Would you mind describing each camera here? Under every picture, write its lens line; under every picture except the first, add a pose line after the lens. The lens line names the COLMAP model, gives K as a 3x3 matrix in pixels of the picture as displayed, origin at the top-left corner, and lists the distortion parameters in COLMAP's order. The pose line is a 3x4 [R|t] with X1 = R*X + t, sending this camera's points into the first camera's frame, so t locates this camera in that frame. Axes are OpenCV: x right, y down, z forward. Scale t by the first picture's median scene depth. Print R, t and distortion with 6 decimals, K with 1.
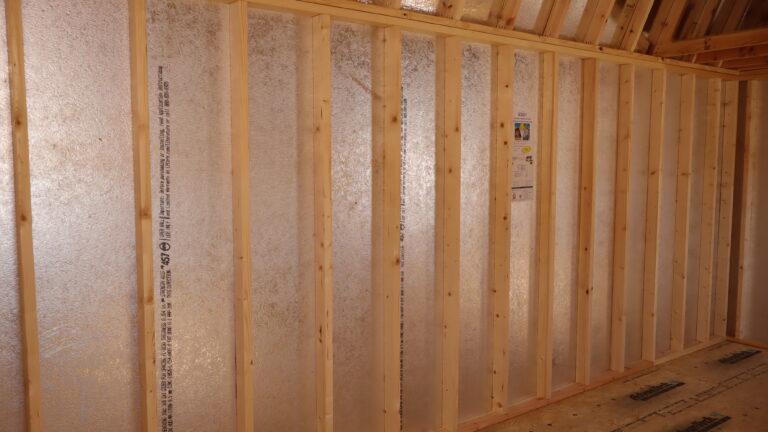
lens RADIAL K [[662.0, 0, 384.0], [0, 662.0, 216.0], [0, 0, 1]] dist [0.013489, 0.021055]
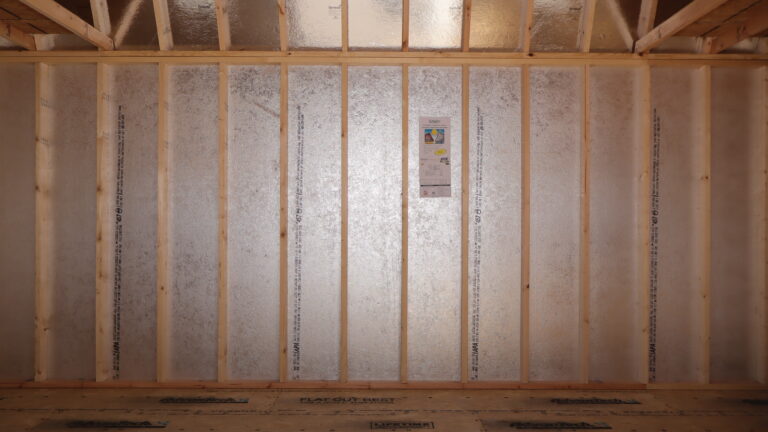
lens RADIAL K [[647.4, 0, 382.0], [0, 647.4, 213.2], [0, 0, 1]] dist [0.000716, 0.004486]
pose [[0.781844, -0.009019, -0.623409, 0.899513], [-0.058050, 0.994499, -0.087190, 0.115830], [0.620766, 0.104358, 0.777019, 0.097922]]
